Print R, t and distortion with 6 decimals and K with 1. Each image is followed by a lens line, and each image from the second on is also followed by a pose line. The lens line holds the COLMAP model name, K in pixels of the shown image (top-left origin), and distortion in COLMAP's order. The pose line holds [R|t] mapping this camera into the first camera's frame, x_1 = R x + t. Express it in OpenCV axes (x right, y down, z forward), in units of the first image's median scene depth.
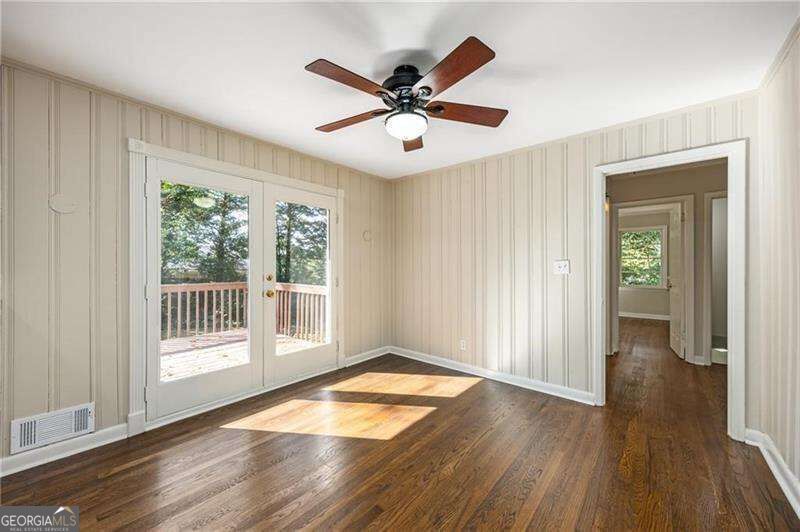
lens RADIAL K [[303.2, 0, 396.5], [0, 303.2, 266.6], [0, 0, 1]] dist [-0.001011, 0.000048]
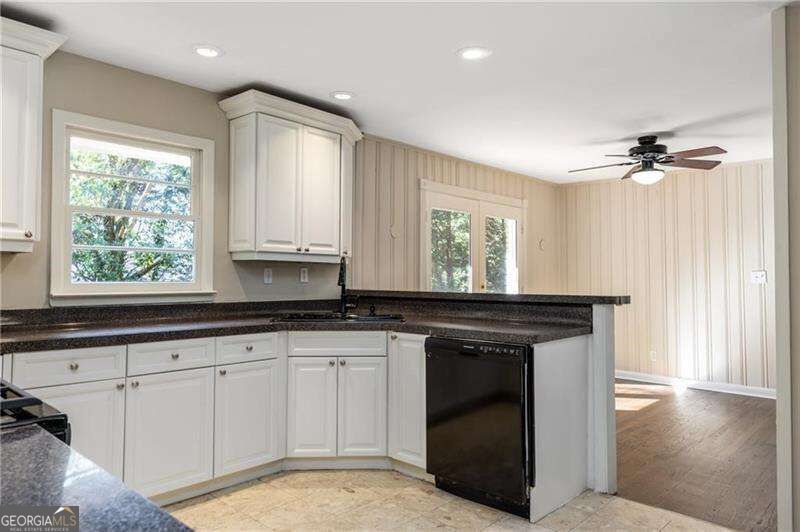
lens RADIAL K [[551.6, 0, 399.2], [0, 551.6, 264.1], [0, 0, 1]] dist [0.005171, 0.006164]
pose [[0.999069, -0.002013, -0.043104, -0.623877], [0.000718, 0.999548, -0.030038, 0.012896], [0.043145, 0.029979, 0.998619, -0.985507]]
